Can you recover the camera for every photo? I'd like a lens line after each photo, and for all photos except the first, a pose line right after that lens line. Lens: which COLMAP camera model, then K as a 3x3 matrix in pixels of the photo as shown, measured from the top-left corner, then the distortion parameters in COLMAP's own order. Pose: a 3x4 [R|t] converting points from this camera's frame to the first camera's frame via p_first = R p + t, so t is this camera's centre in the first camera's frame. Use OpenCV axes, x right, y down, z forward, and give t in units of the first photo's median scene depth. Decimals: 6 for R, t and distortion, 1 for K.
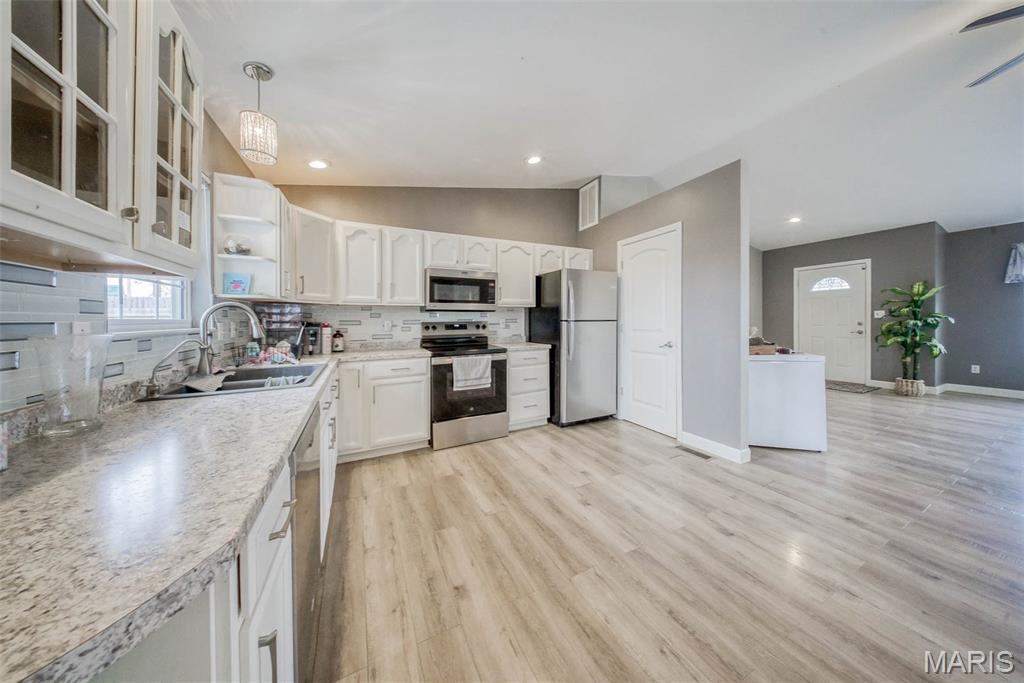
lens RADIAL K [[315.2, 0, 524.6], [0, 315.2, 322.2], [0, 0, 1]] dist [0.000713, -0.003376]
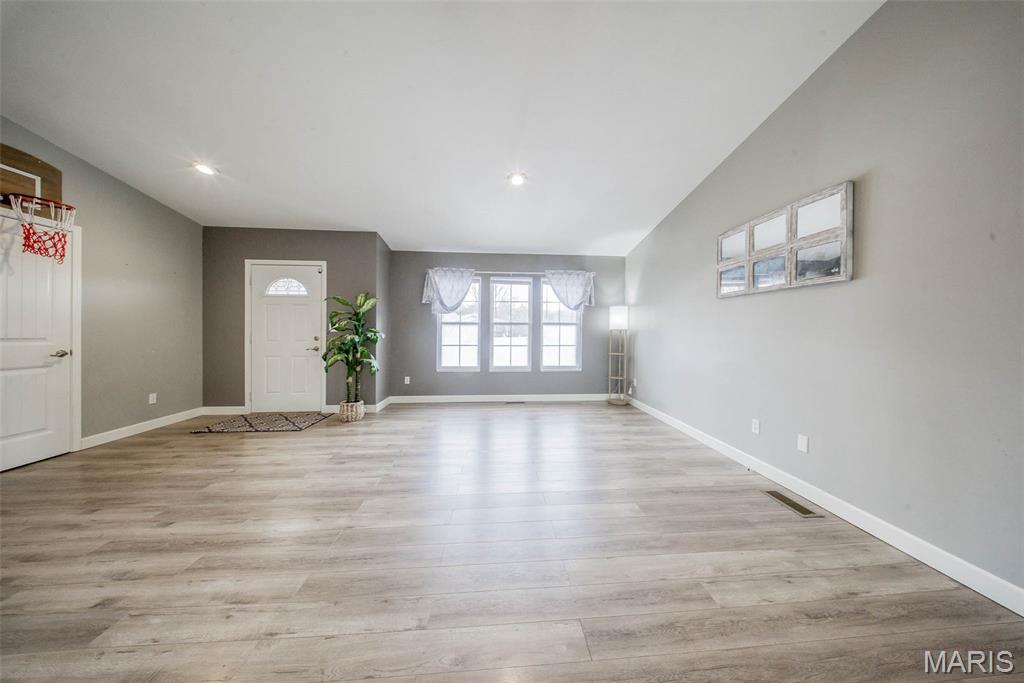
lens RADIAL K [[310.4, 0, 514.9], [0, 310.4, 334.6], [0, 0, 1]] dist [0.000131, -0.000015]
pose [[0.381135, 0.004060, 0.924510, 0.887211], [-0.005505, 0.999983, -0.002122, -0.011626], [-0.924503, -0.004281, 0.381151, 0.362222]]
